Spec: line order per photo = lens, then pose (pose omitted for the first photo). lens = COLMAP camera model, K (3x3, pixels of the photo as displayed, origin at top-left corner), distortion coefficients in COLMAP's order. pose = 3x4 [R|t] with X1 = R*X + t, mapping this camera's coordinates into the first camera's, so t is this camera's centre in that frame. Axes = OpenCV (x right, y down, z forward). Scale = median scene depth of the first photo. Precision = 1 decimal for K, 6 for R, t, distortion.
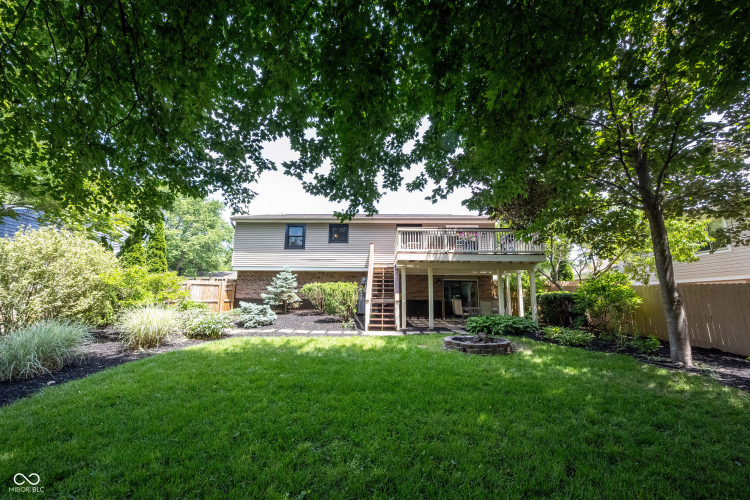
lens RADIAL K [[295.6, 0, 375.0], [0, 295.6, 250.0], [0, 0, 1]] dist [0.000322, -0.000074]
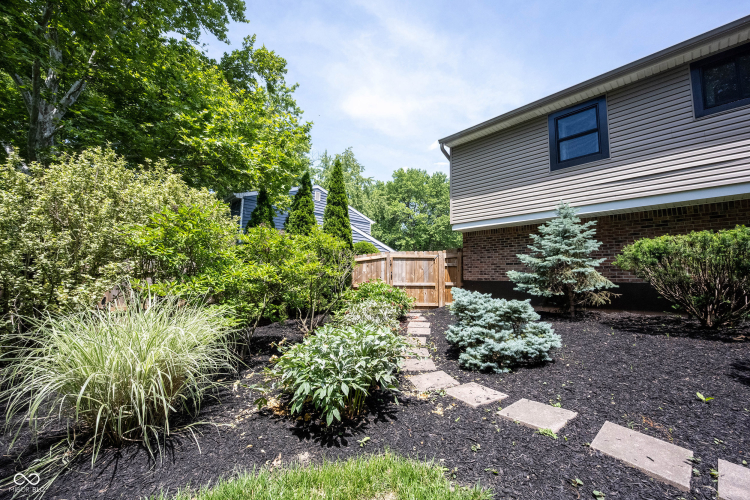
lens RADIAL K [[295.6, 0, 375.0], [0, 295.6, 250.0], [0, 0, 1]] dist [0.000322, -0.000074]
pose [[0.690199, -0.069192, -0.720304, -0.194996], [0.109973, 0.993885, 0.009905, 0.089510], [0.715214, -0.086050, 0.693588, 0.542051]]
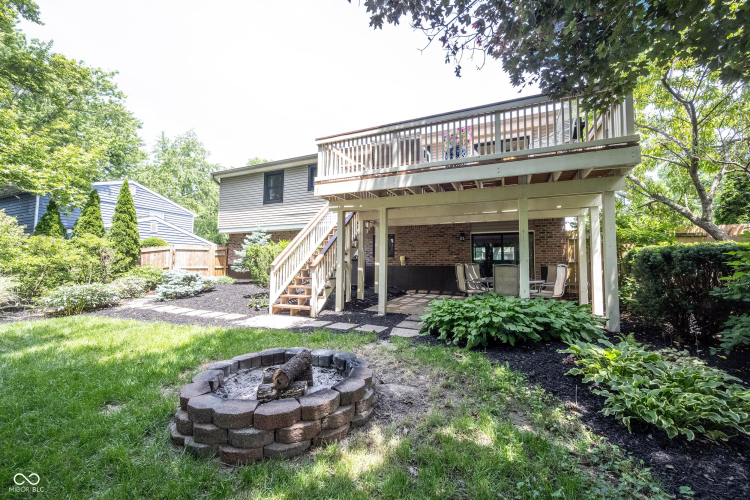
lens RADIAL K [[300.6, 0, 375.0], [0, 300.6, 250.0], [0, 0, 1]] dist [0.003723, 0.000099]
pose [[0.912718, -0.024473, -0.407857, 0.333351], [0.068882, 0.993134, 0.094554, 0.071620], [0.402742, -0.114395, 0.908137, 0.400908]]
